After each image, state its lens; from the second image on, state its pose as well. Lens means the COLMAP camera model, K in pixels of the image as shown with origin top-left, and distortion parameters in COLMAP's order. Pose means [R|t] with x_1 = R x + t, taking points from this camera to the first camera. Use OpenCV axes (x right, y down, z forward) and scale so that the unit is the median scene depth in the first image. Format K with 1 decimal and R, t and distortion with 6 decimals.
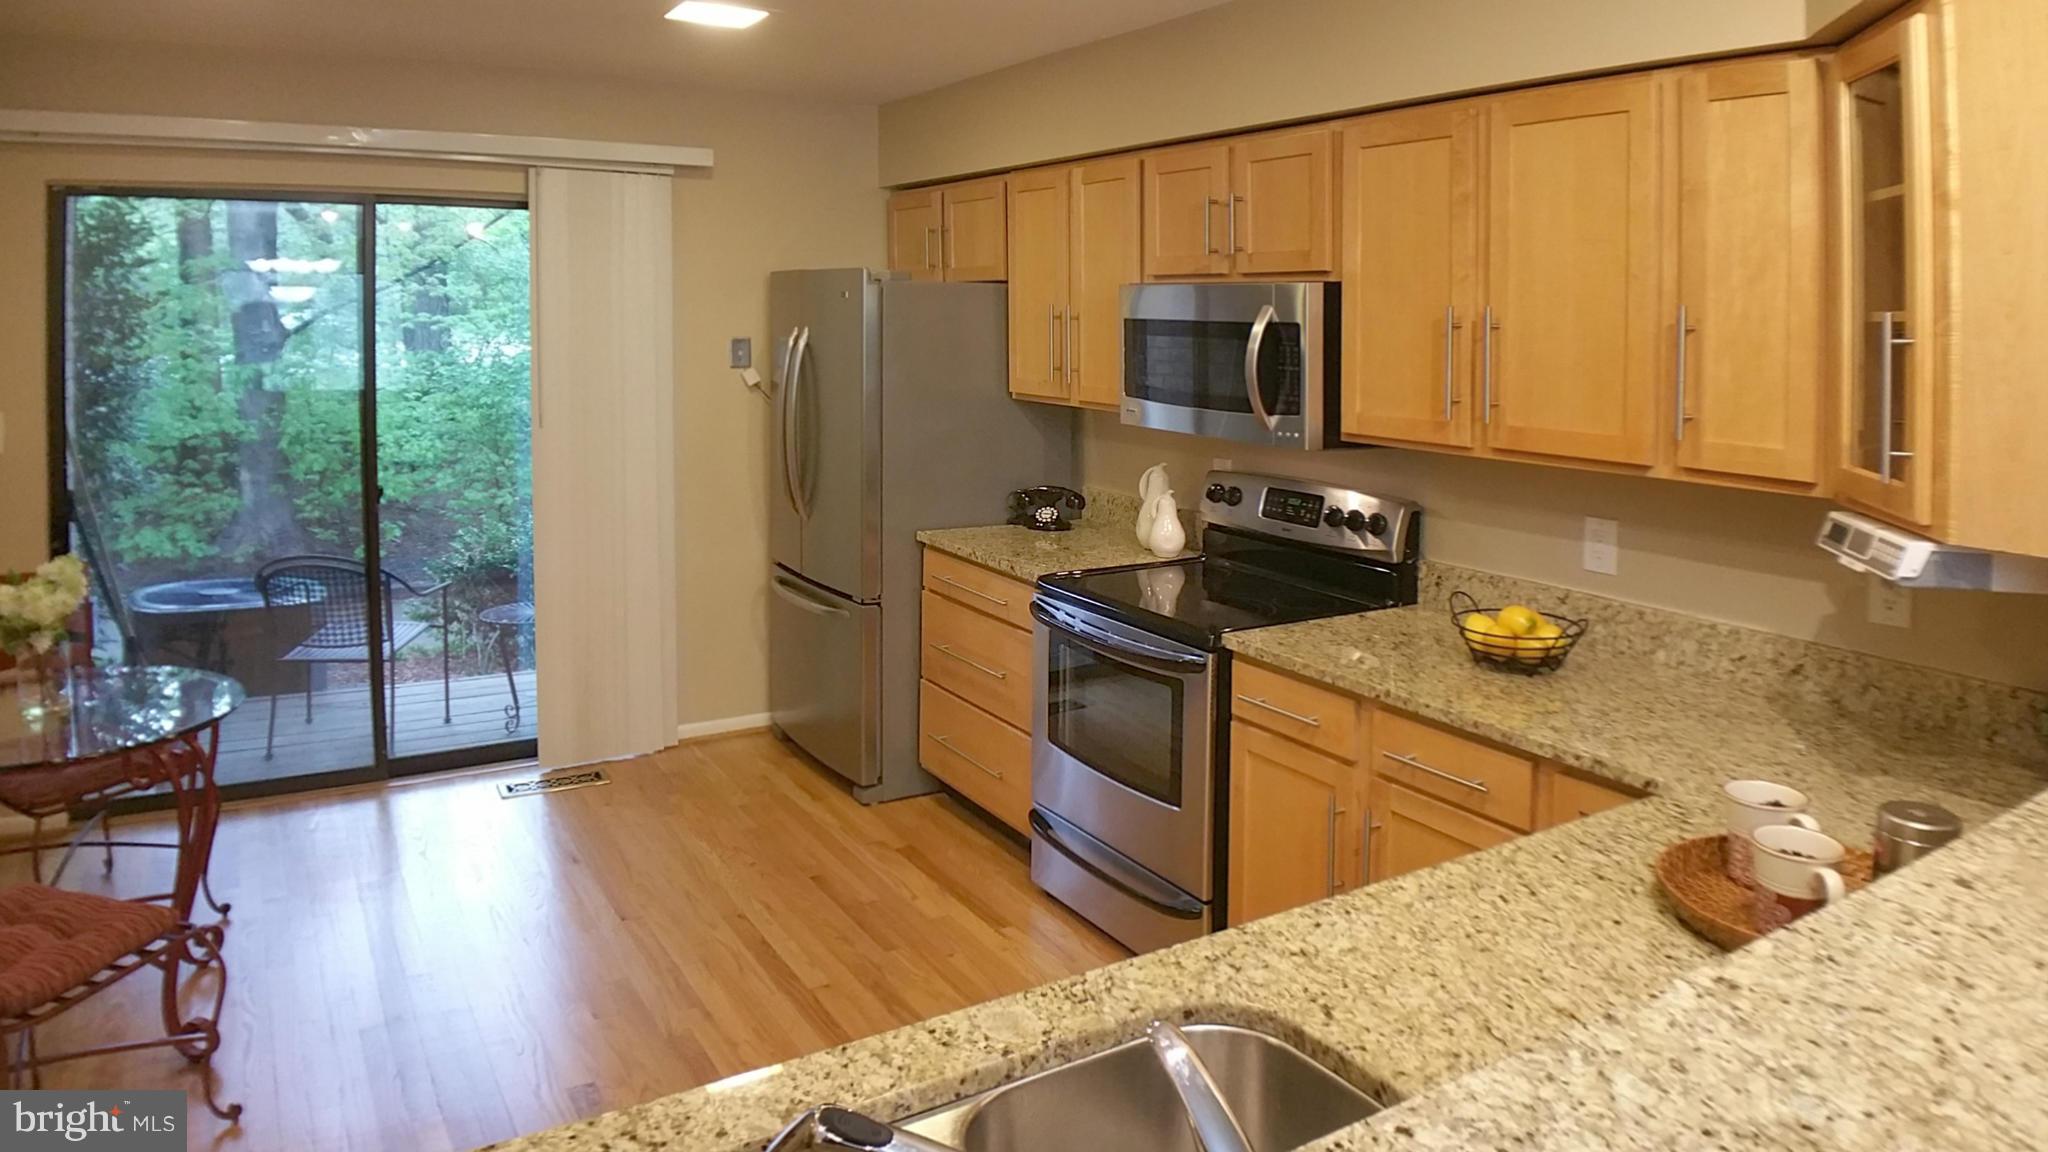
lens RADIAL K [[1287.8, 0, 1024.0], [0, 1287.8, 576.0], [0, 0, 1]] dist [0.021166, -0.076852]
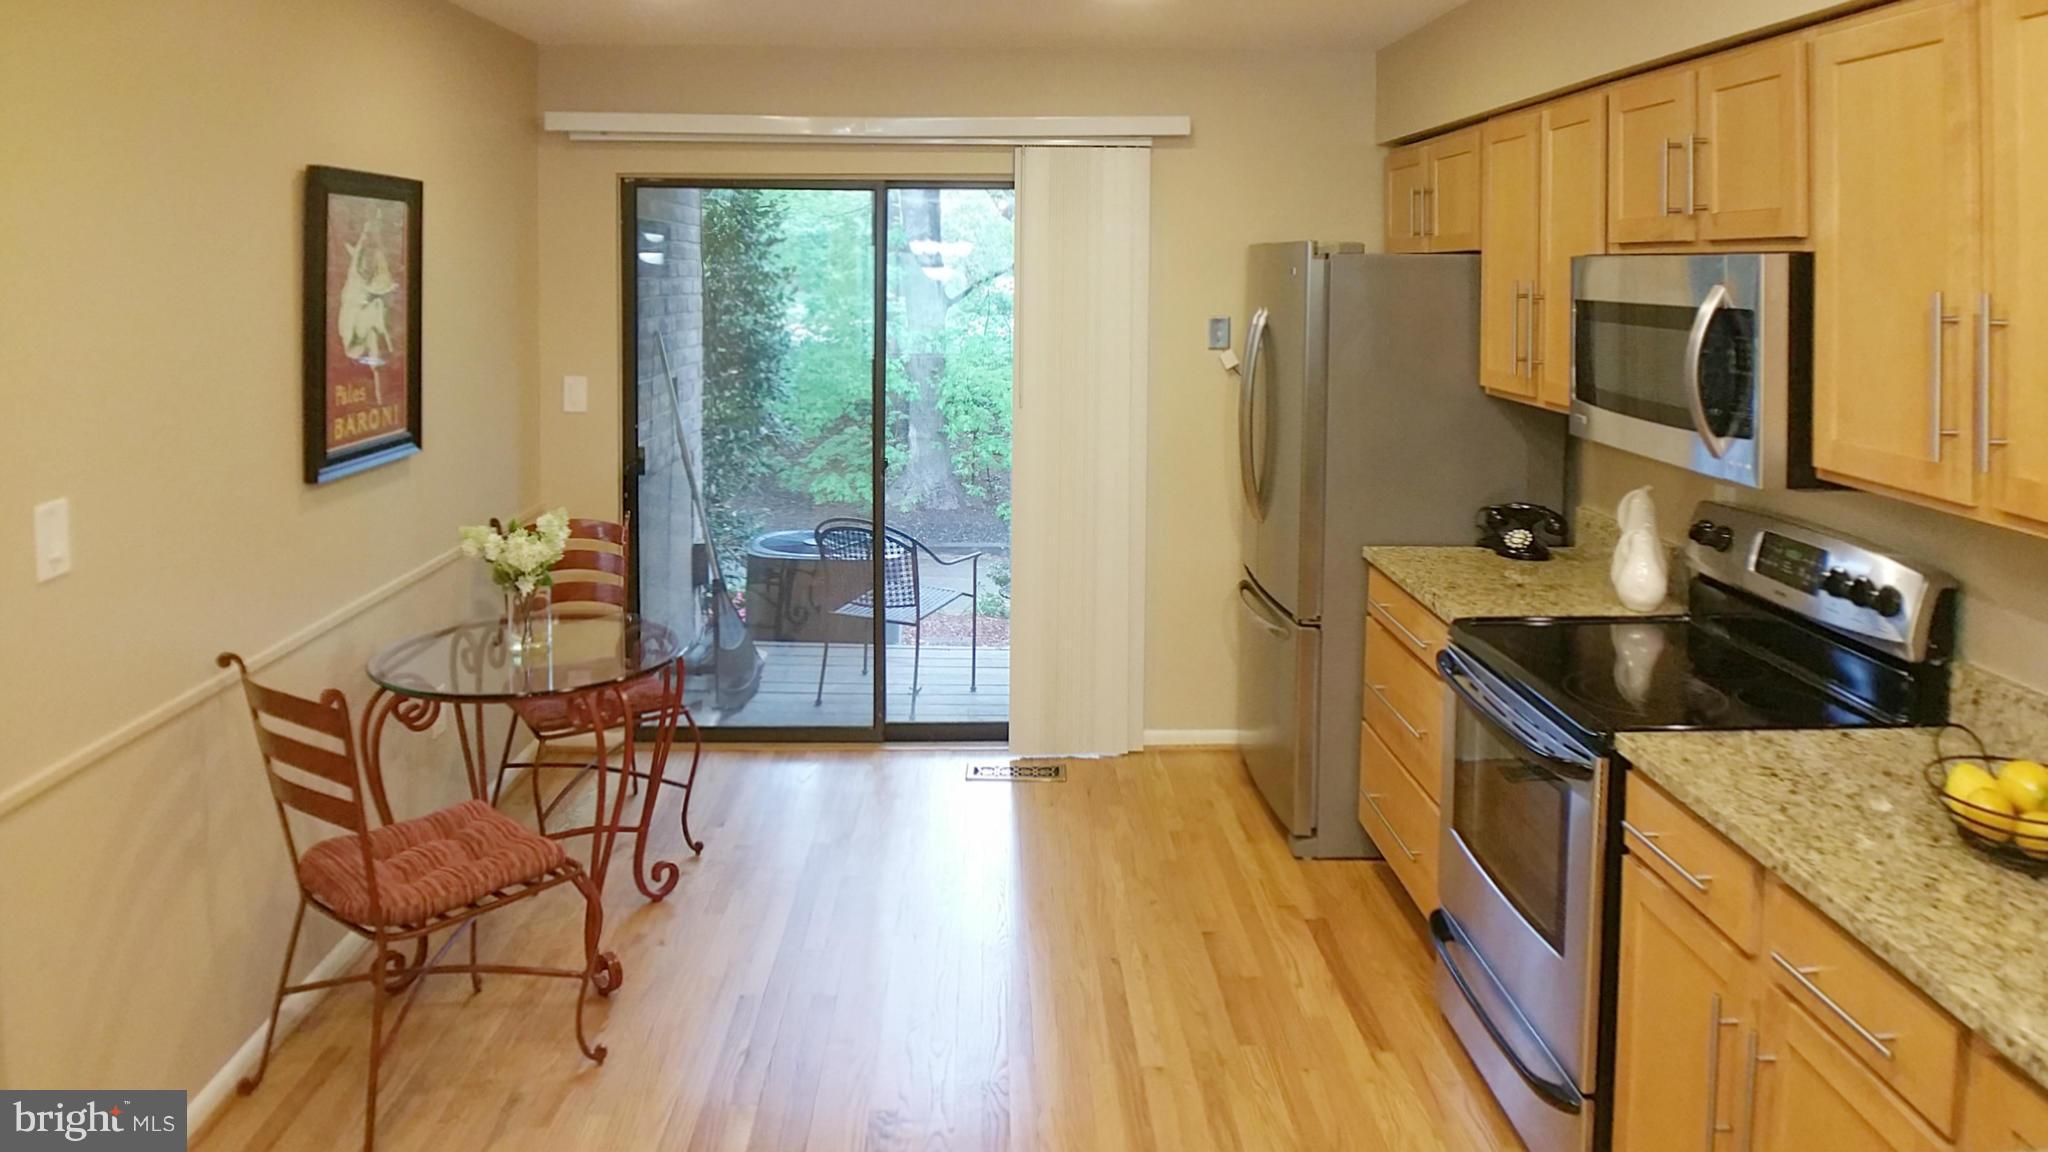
lens RADIAL K [[1373.0, 0, 1025.9], [0, 1373.0, 480.9], [0, 0, 1]] dist [0.025329, -0.080052]
pose [[0.874964, 0.055949, -0.480944, 0.173268], [-0.080980, 0.996220, -0.031432, -0.034902], [0.477368, 0.066448, 0.876188, 0.114266]]
